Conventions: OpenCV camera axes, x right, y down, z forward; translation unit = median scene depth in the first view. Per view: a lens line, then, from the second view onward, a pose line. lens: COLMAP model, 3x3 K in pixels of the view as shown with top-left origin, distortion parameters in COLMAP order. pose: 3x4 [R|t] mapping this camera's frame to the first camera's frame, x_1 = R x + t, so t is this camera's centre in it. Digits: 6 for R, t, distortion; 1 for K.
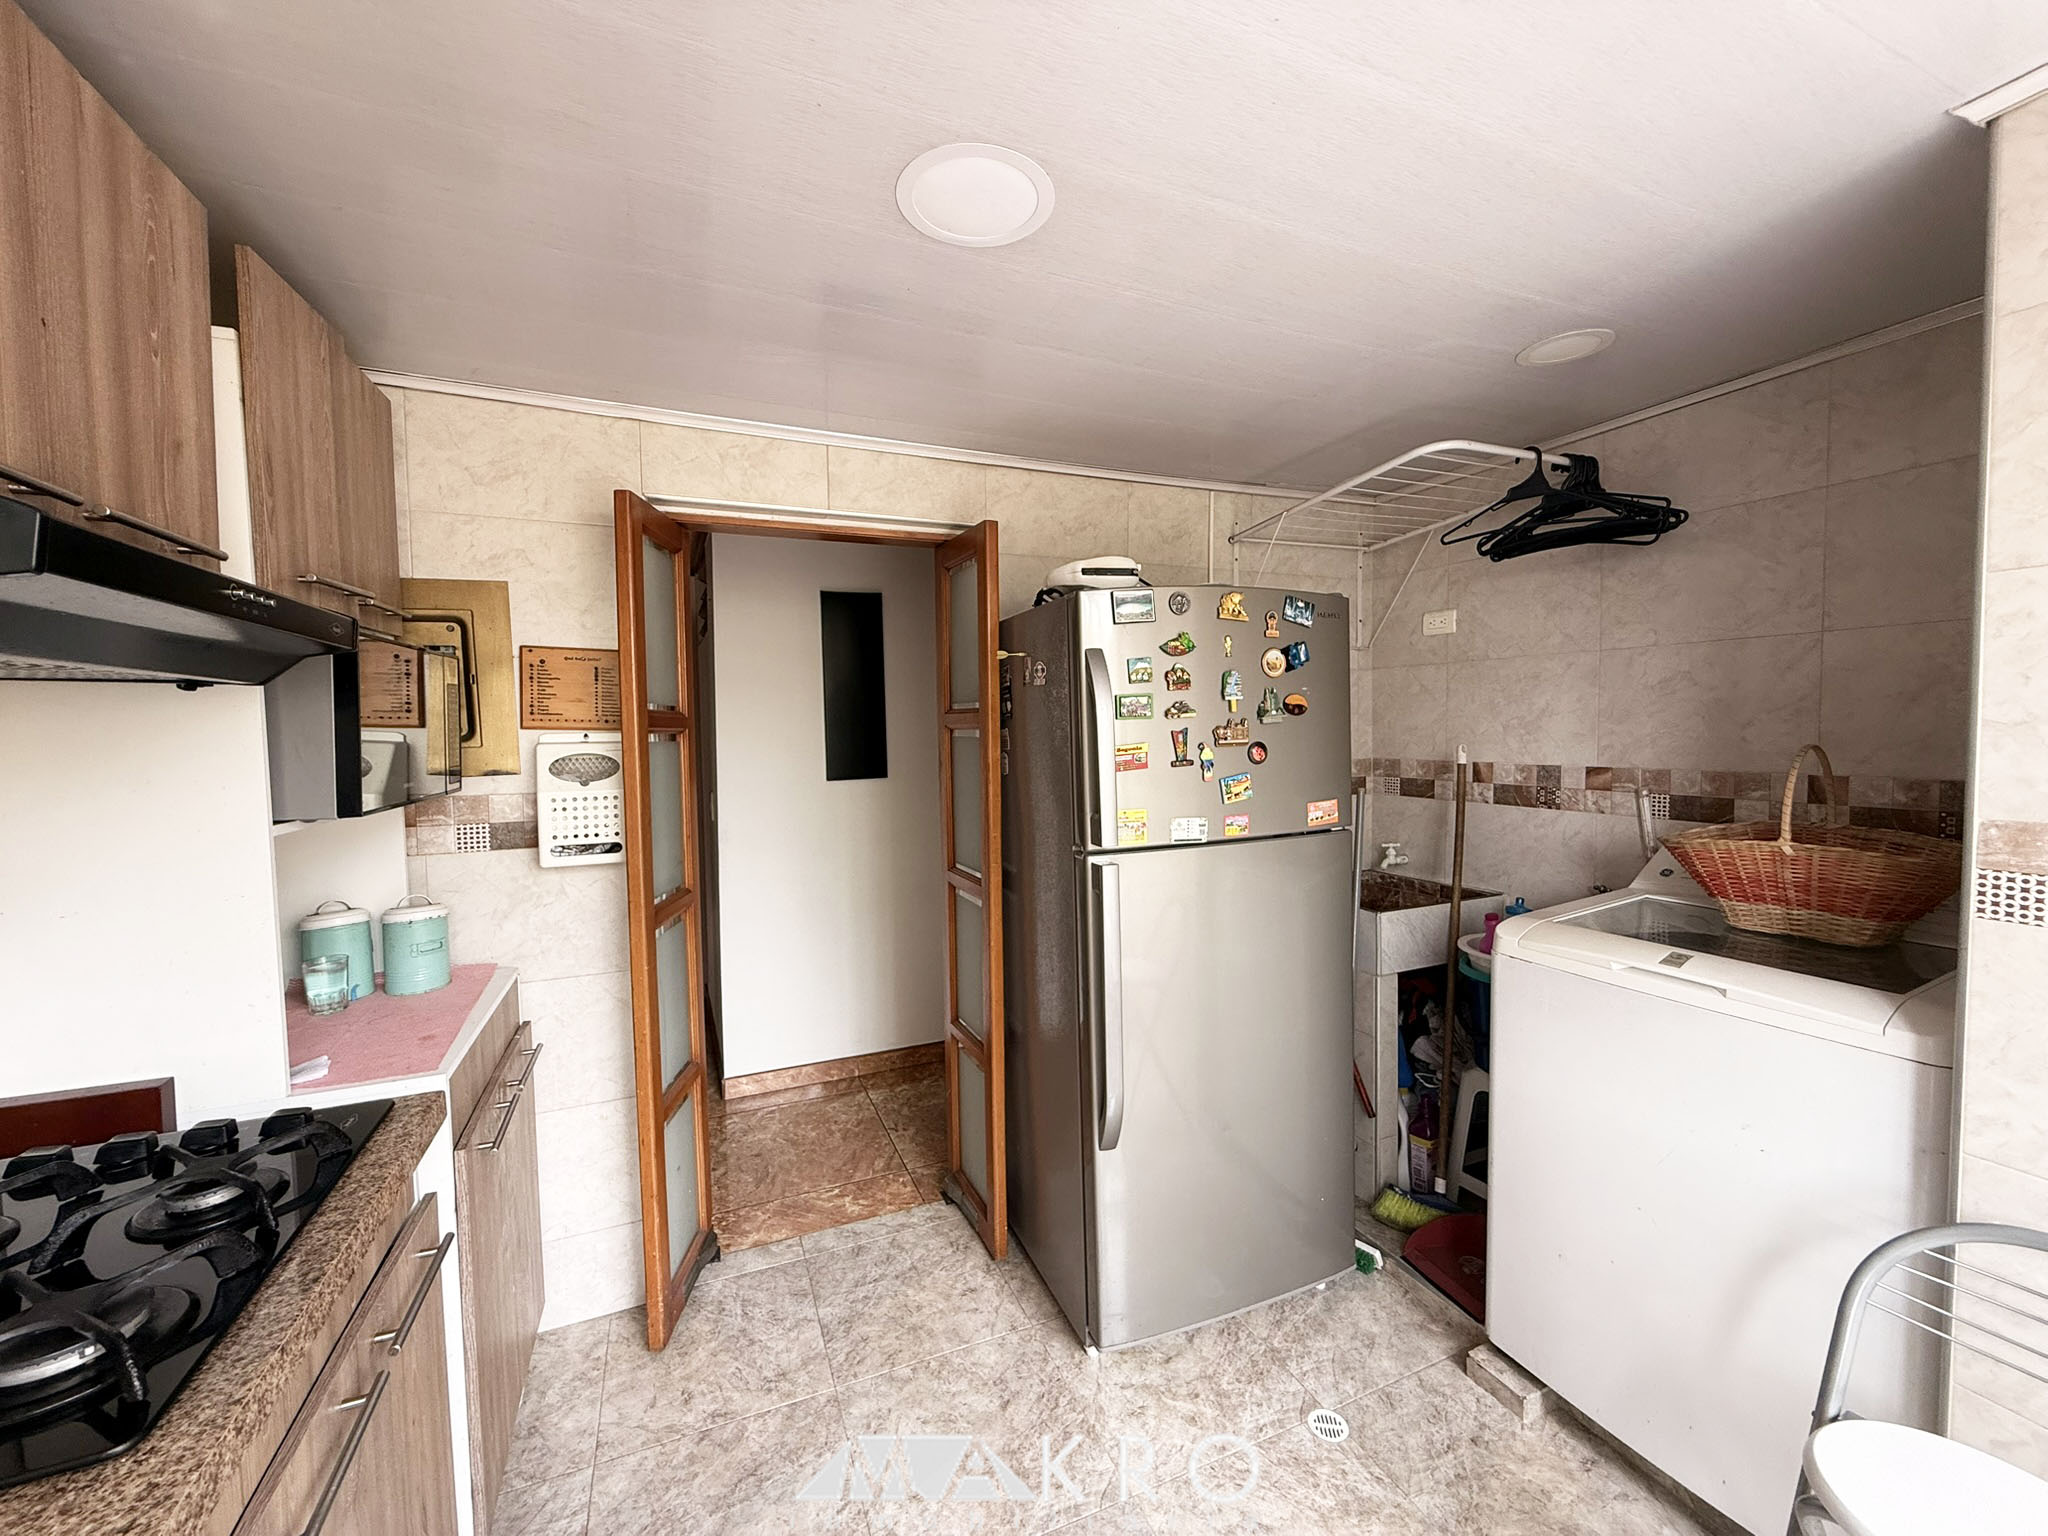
lens RADIAL K [[814.1, 0, 1025.6], [0, 814.1, 763.6], [0, 0, 1]] dist [-0.001253, -0.000170]
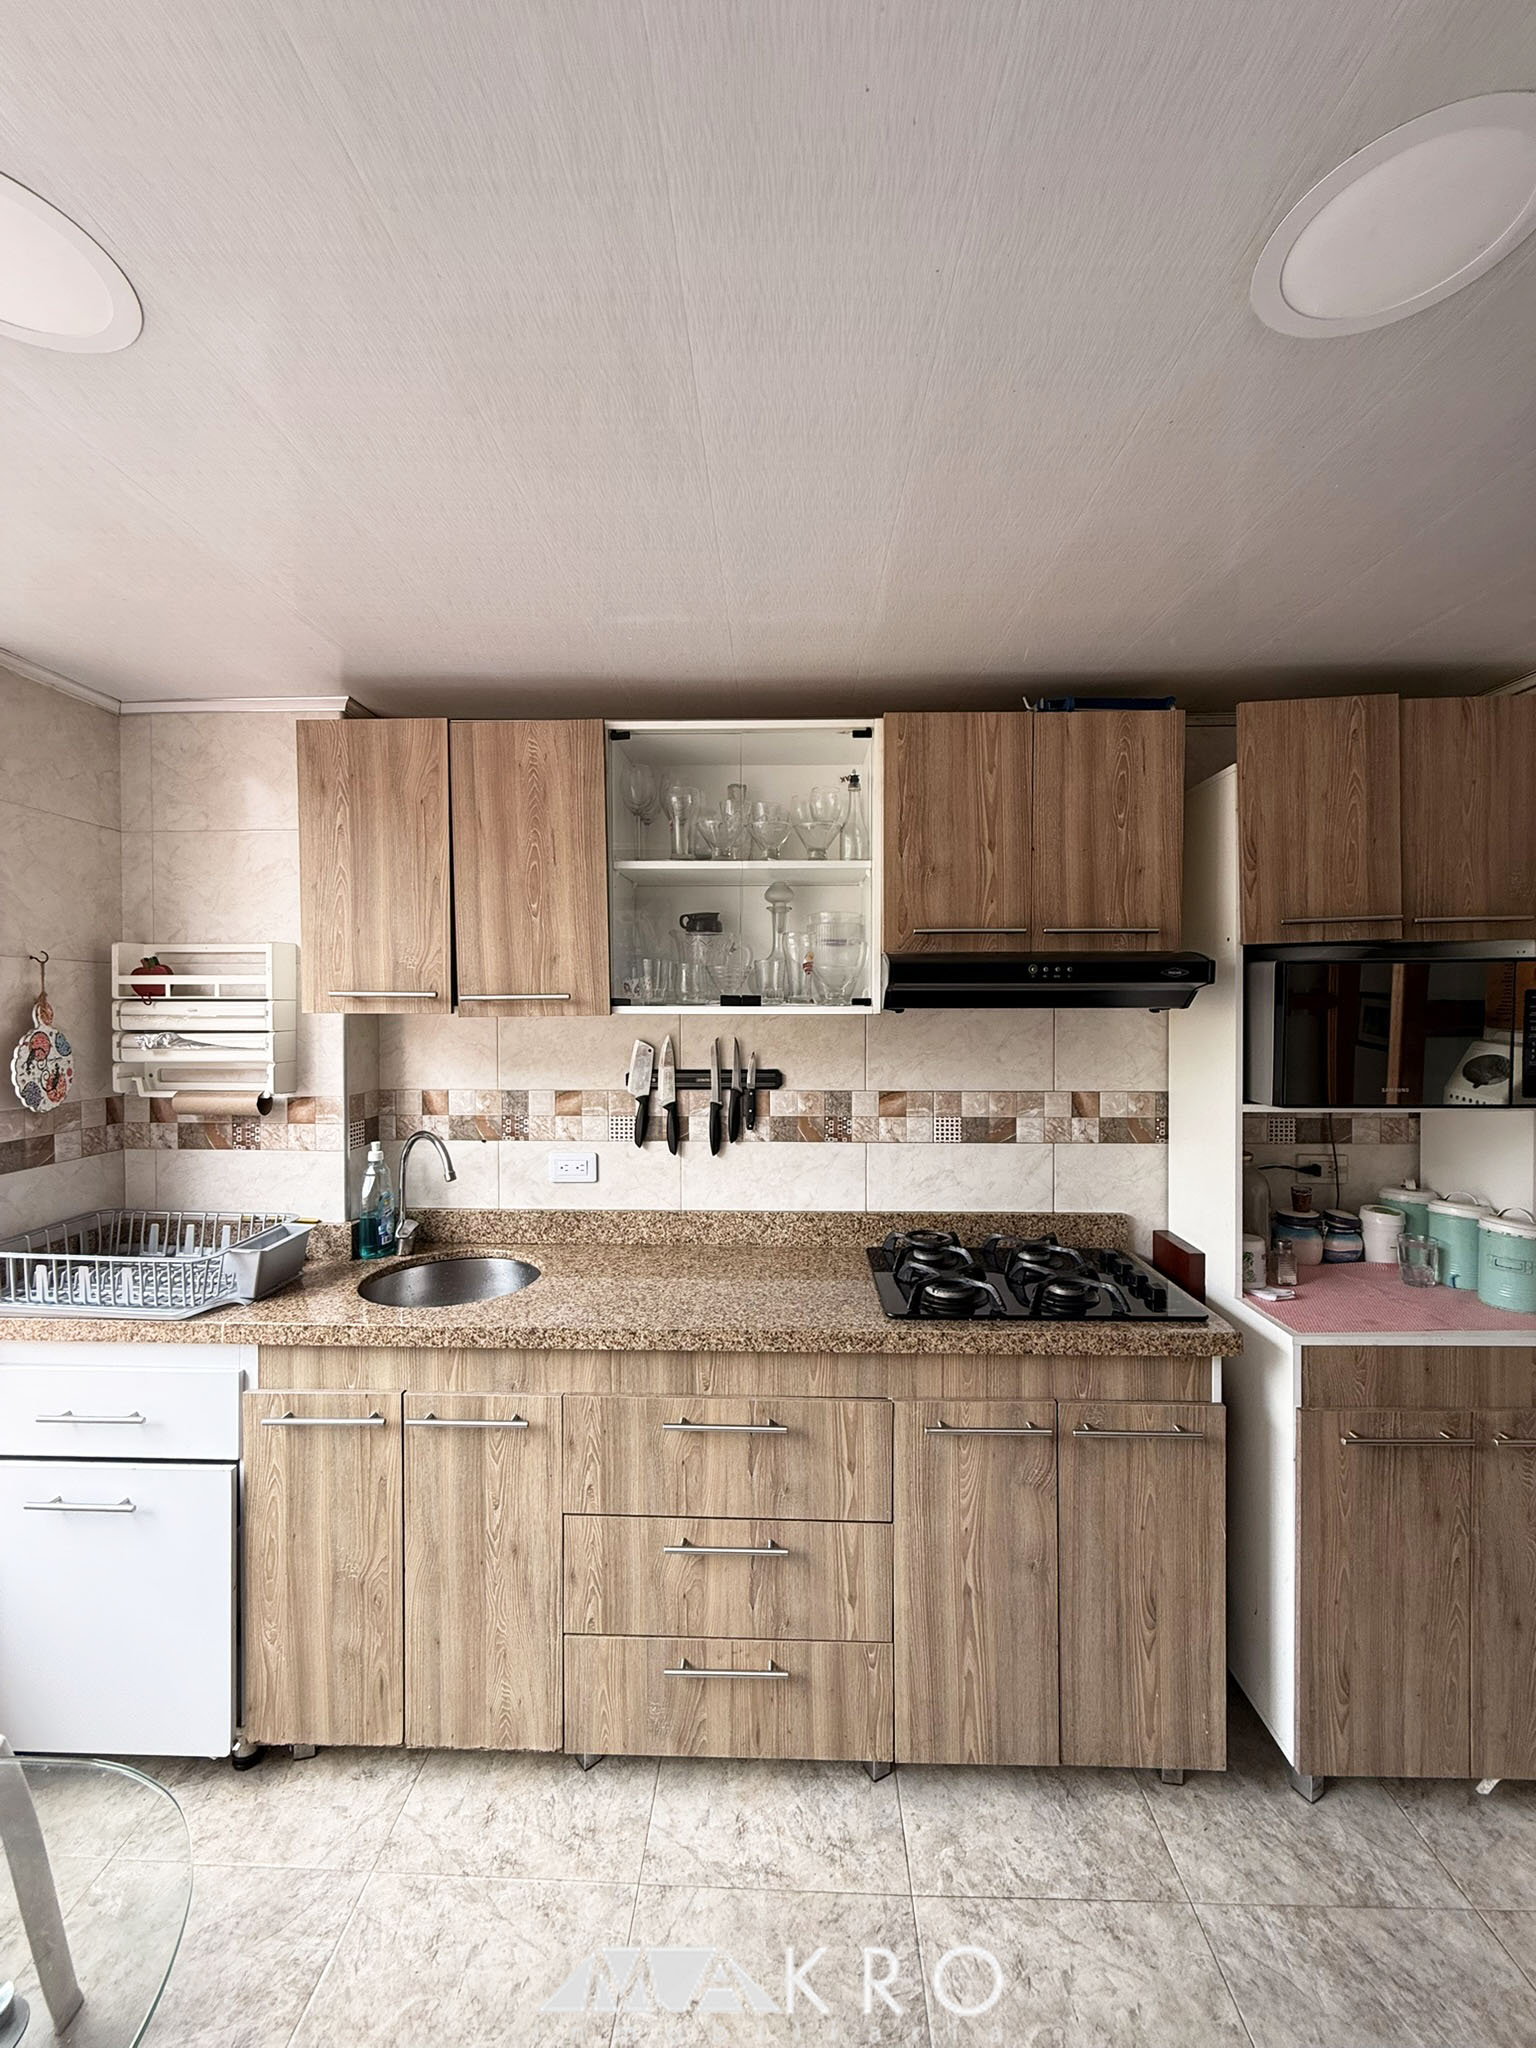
lens RADIAL K [[814.1, 0, 767.8], [0, 814.1, 1017.6], [0, 0, 1]] dist [-0.001253, -0.000170]
pose [[-0.422735, 0.026917, -0.905853, 0.465431], [-0.036261, 0.998256, 0.046584, -0.072622], [0.905527, 0.052540, -0.421022, 0.563004]]
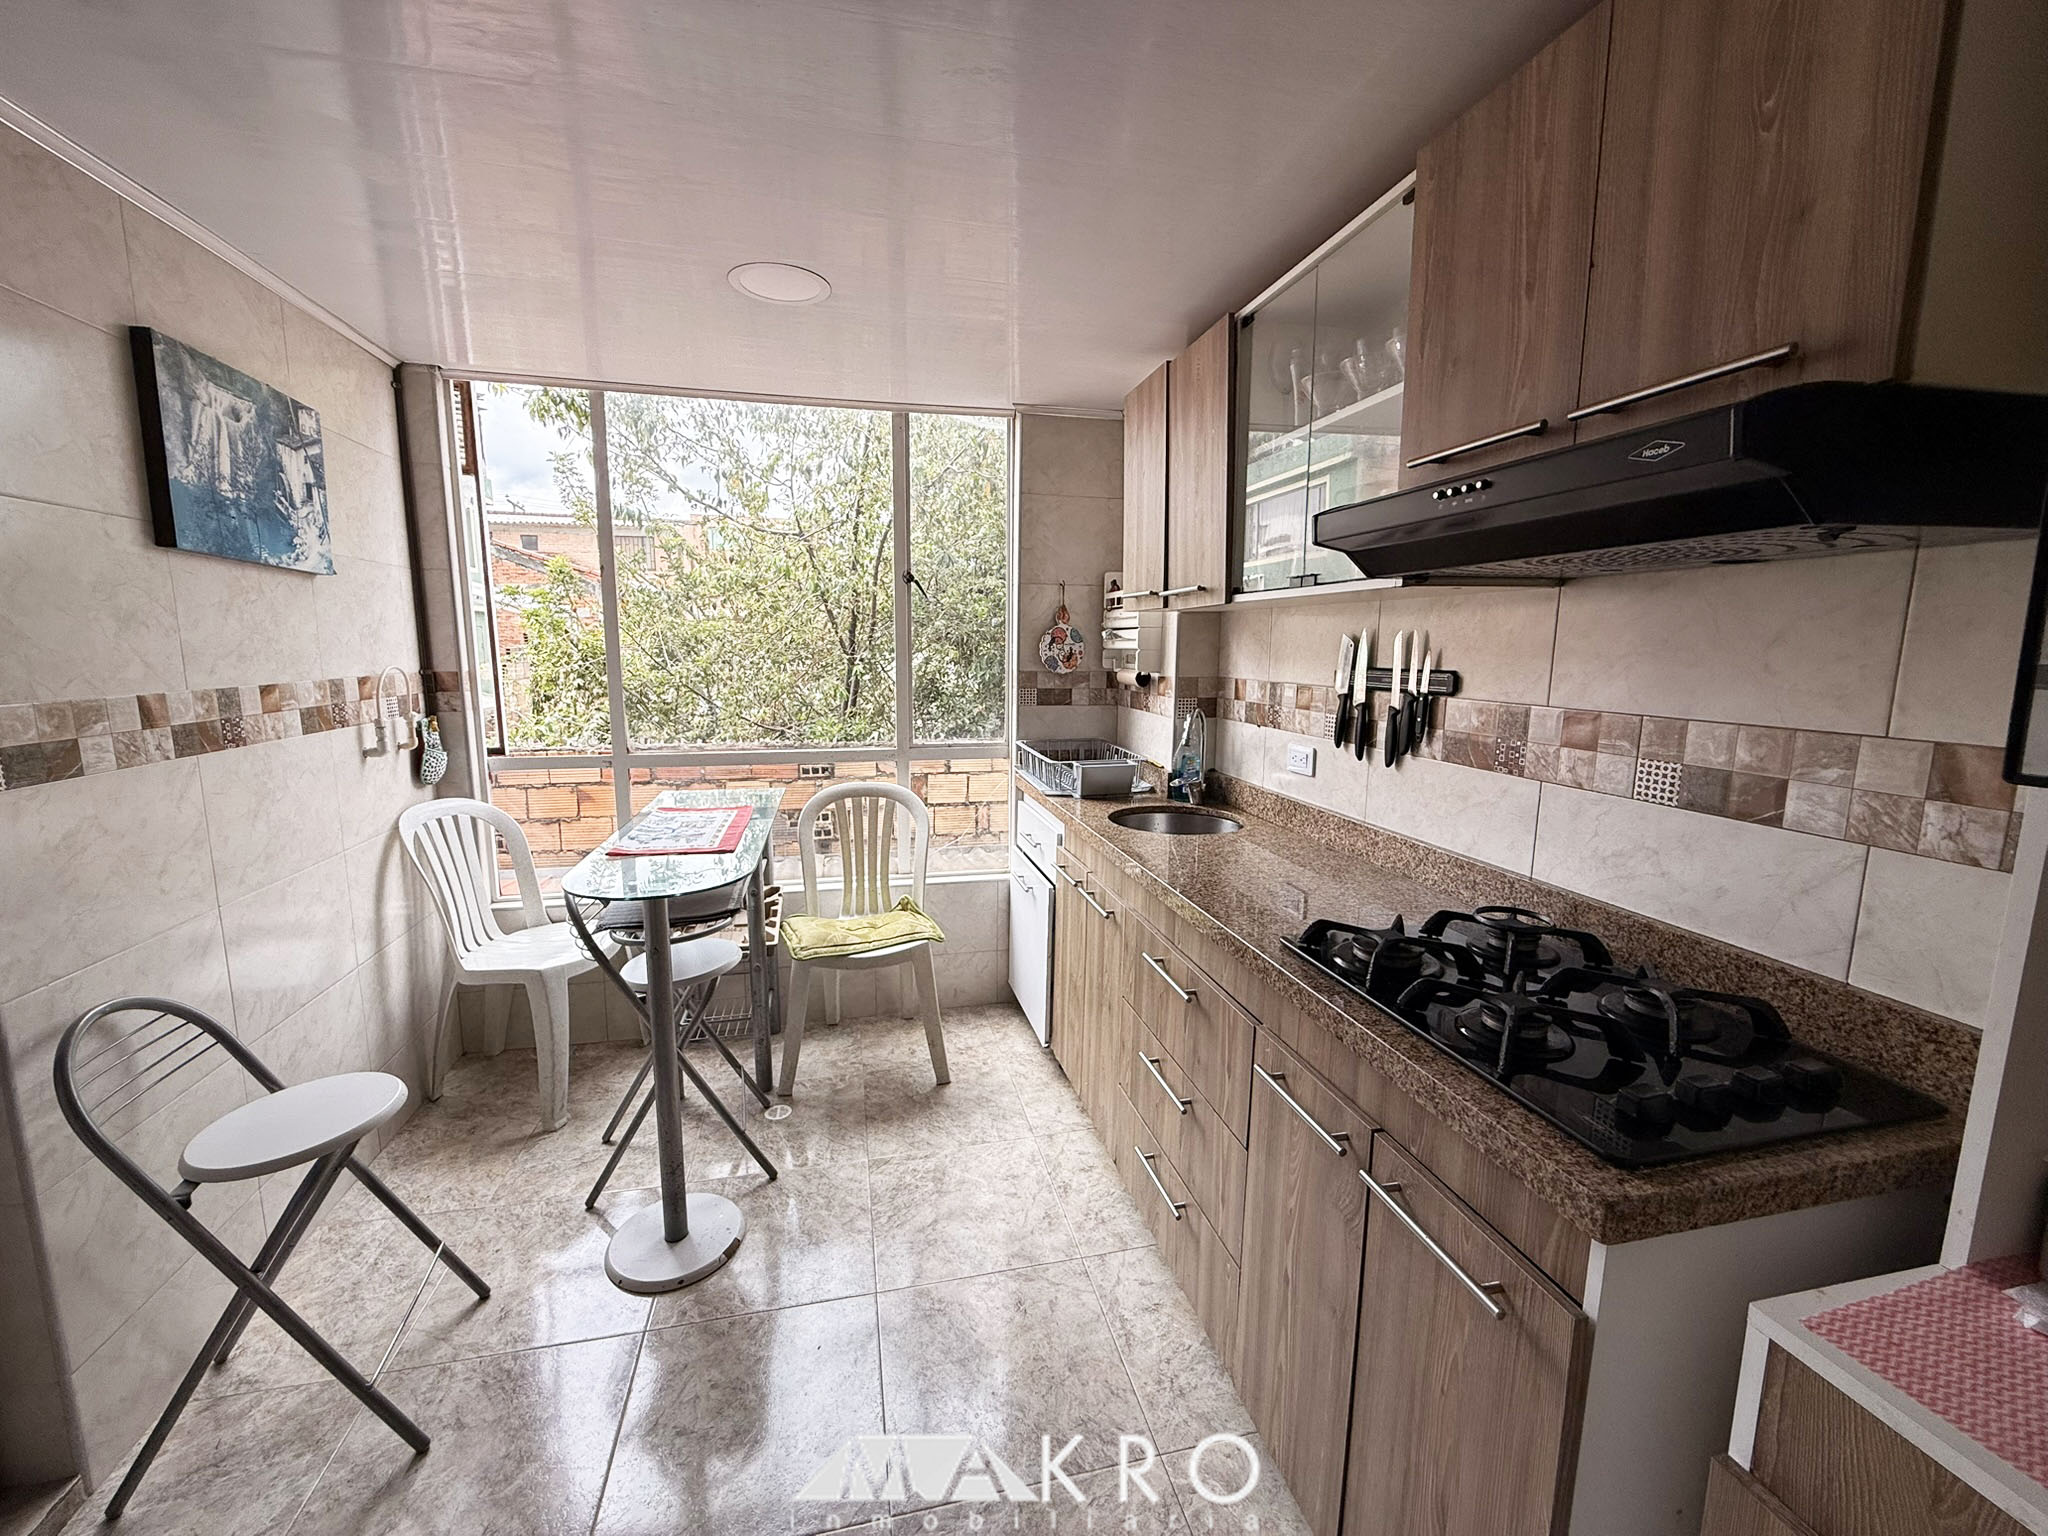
lens RADIAL K [[814.1, 0, 1018.5], [0, 814.1, 766.1], [0, 0, 1]] dist [-0.001253, -0.000170]
pose [[-0.983120, -0.020251, 0.181840, -0.256912], [0.015350, 0.981223, 0.192266, -0.024621], [-0.182319, 0.191812, -0.964349, 1.063382]]
